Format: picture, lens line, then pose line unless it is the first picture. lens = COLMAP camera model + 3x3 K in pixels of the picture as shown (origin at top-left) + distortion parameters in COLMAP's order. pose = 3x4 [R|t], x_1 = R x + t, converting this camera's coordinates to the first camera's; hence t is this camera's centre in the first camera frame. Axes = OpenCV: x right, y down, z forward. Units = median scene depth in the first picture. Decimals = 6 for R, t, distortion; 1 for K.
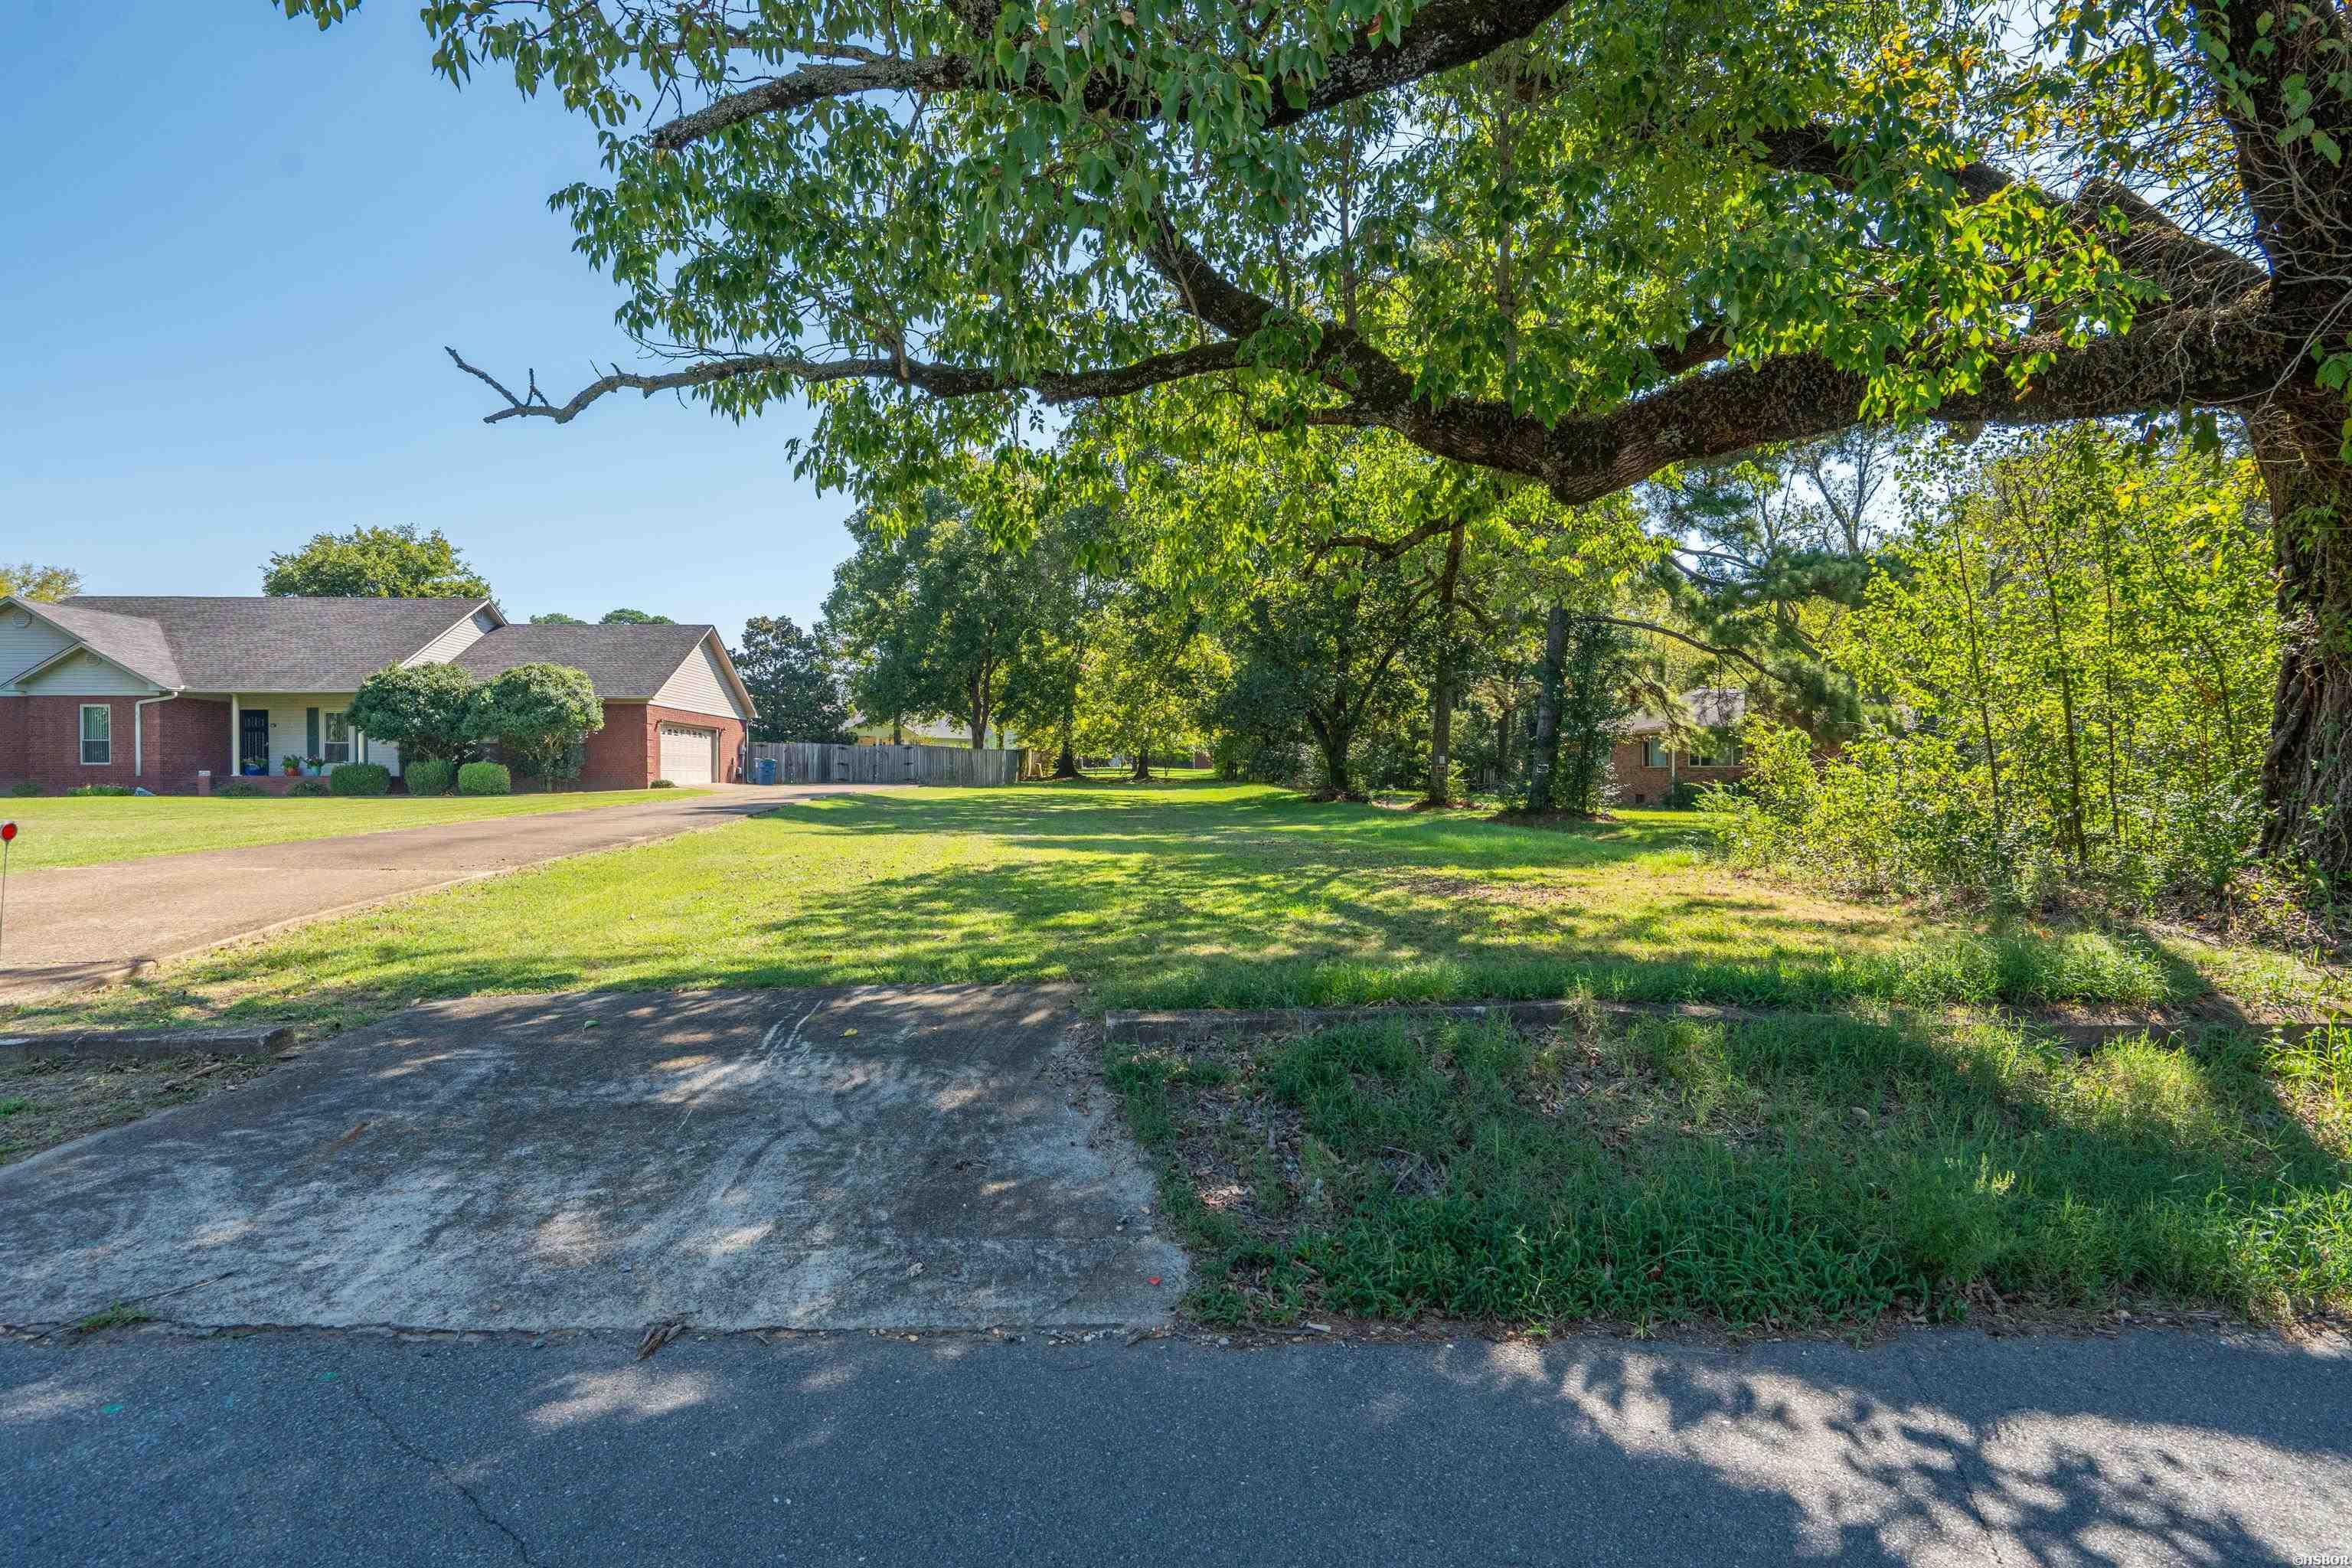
lens RADIAL K [[1085.9, 0, 1176.0], [0, 1085.9, 784.0], [0, 0, 1]] dist [0.045350, 0.000016]
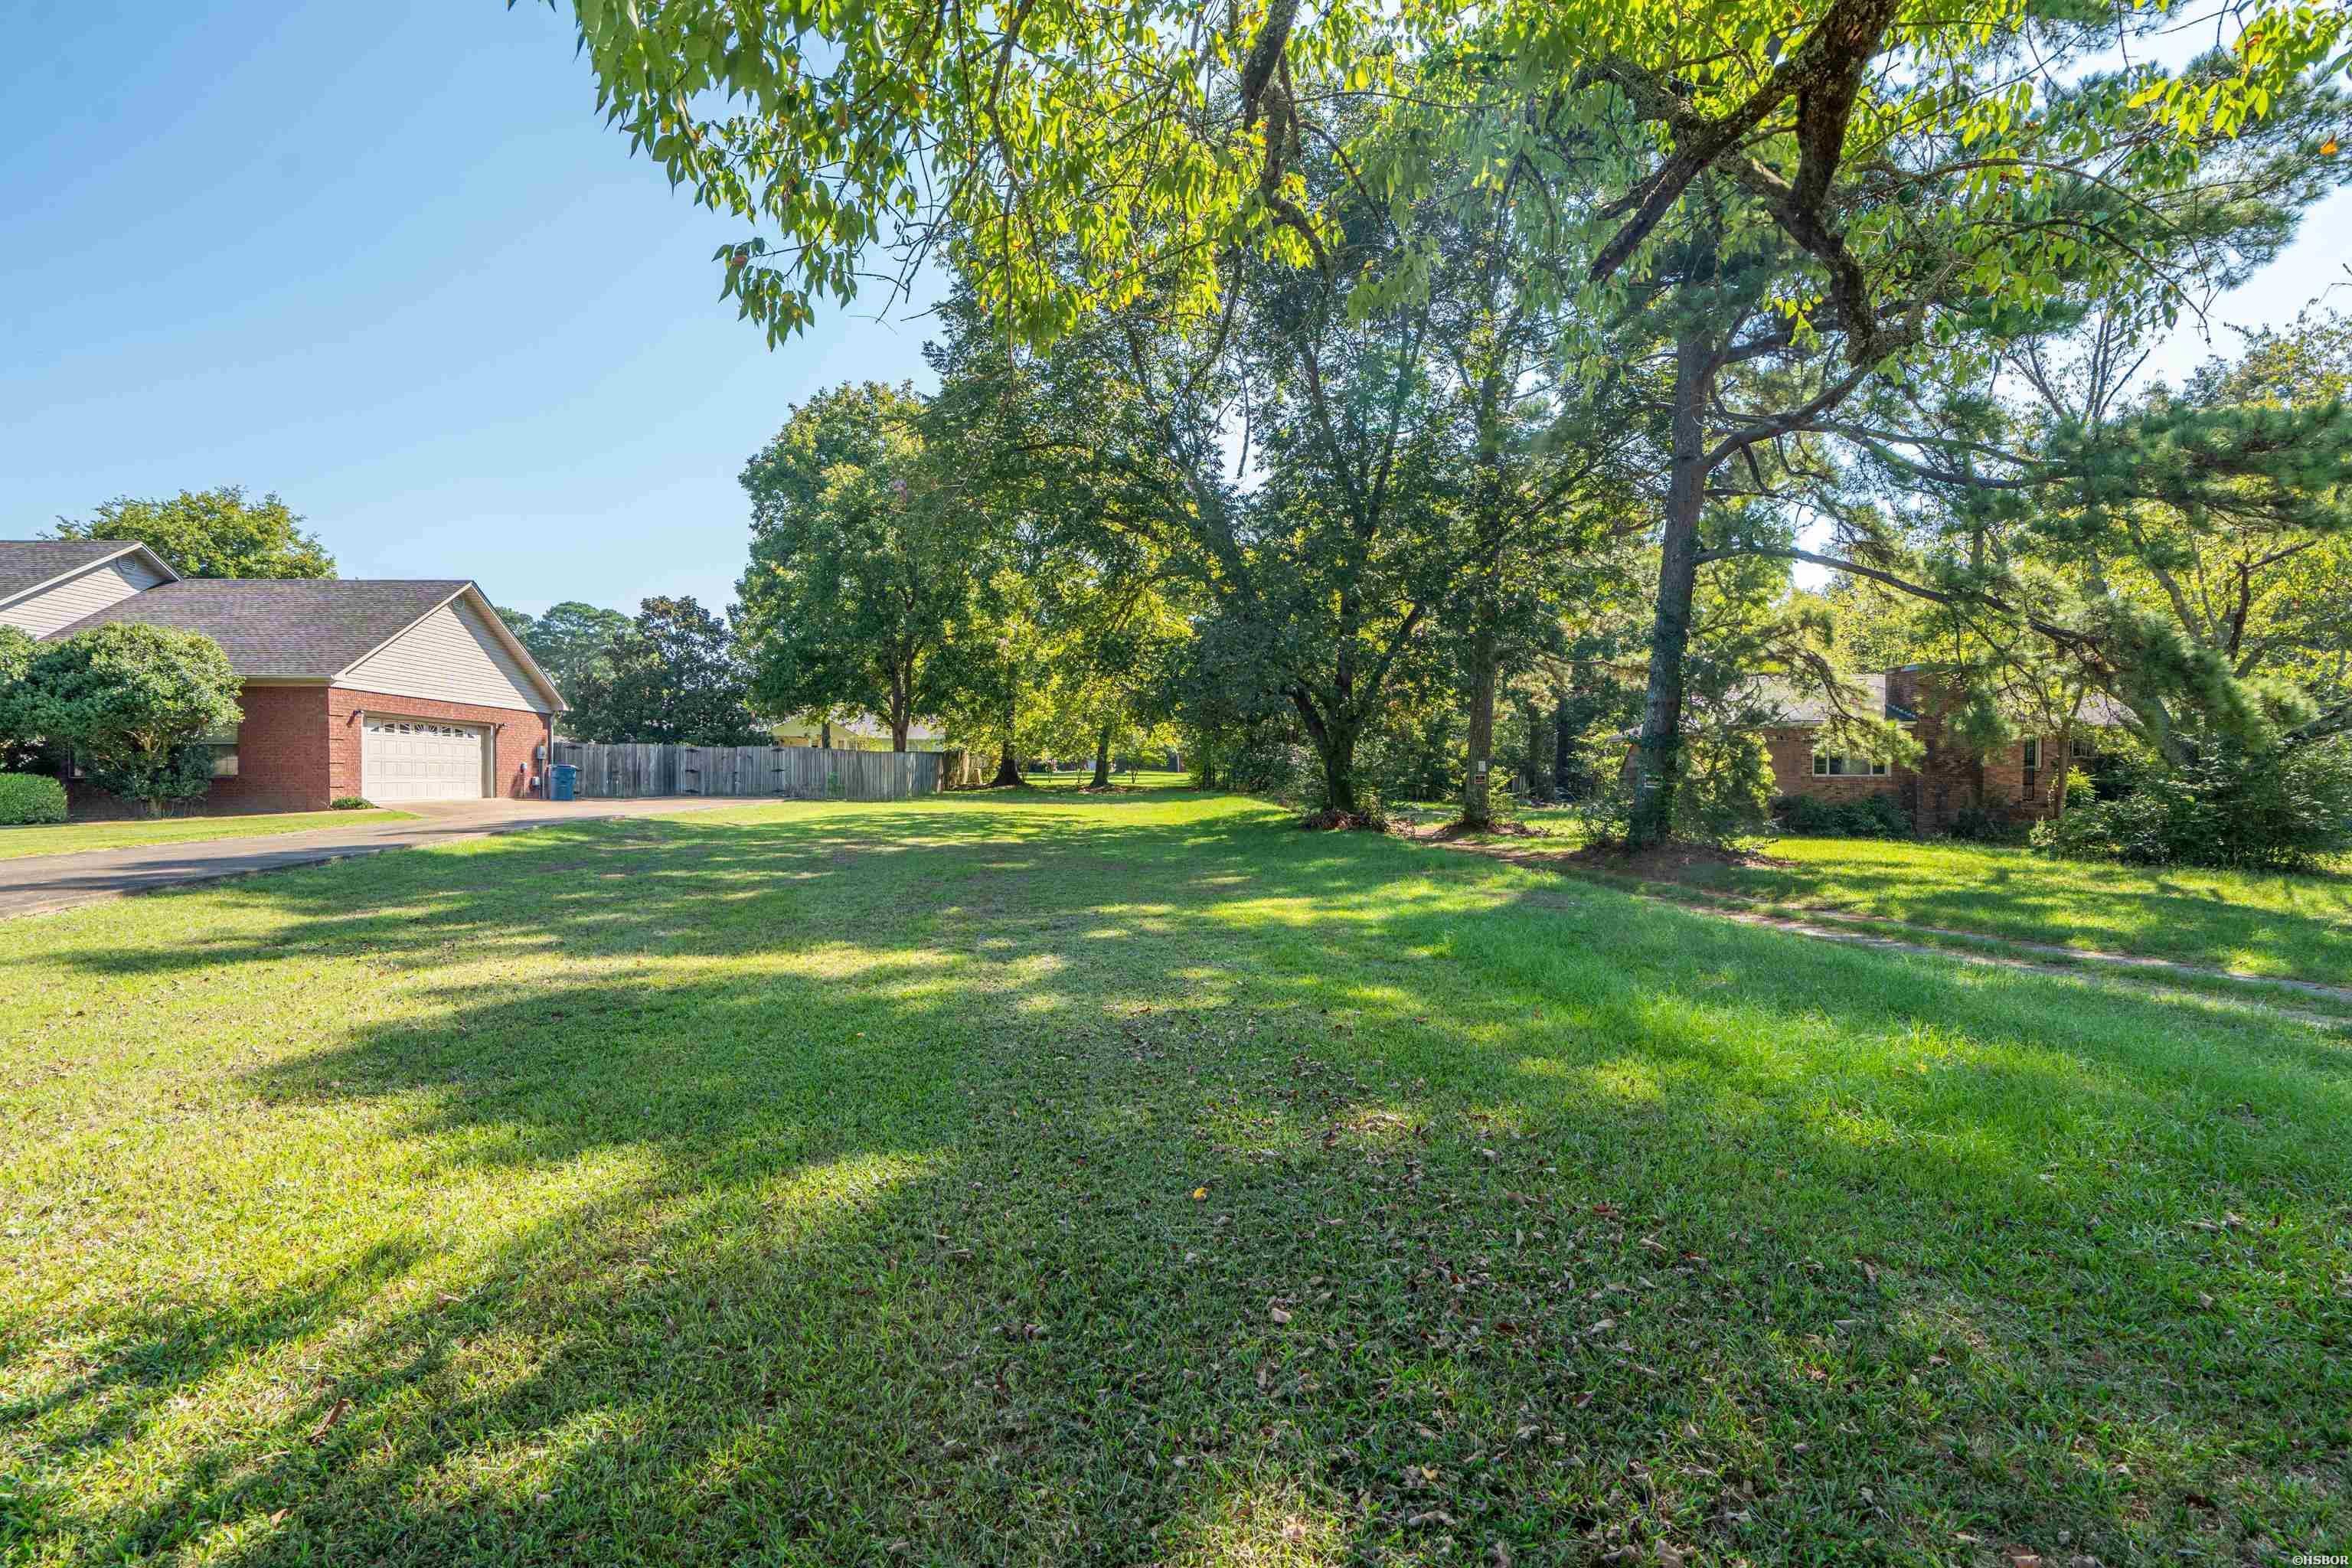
lens RADIAL K [[1063.7, 0, 1176.0], [0, 1063.7, 784.0], [0, 0, 1]] dist [-0.001187, -0.000122]
pose [[1.000000, -0.000373, -0.000566, 0.033793], [0.000372, 1.000000, -0.000855, -0.008344], [0.000567, 0.000855, 0.999999, 0.243246]]
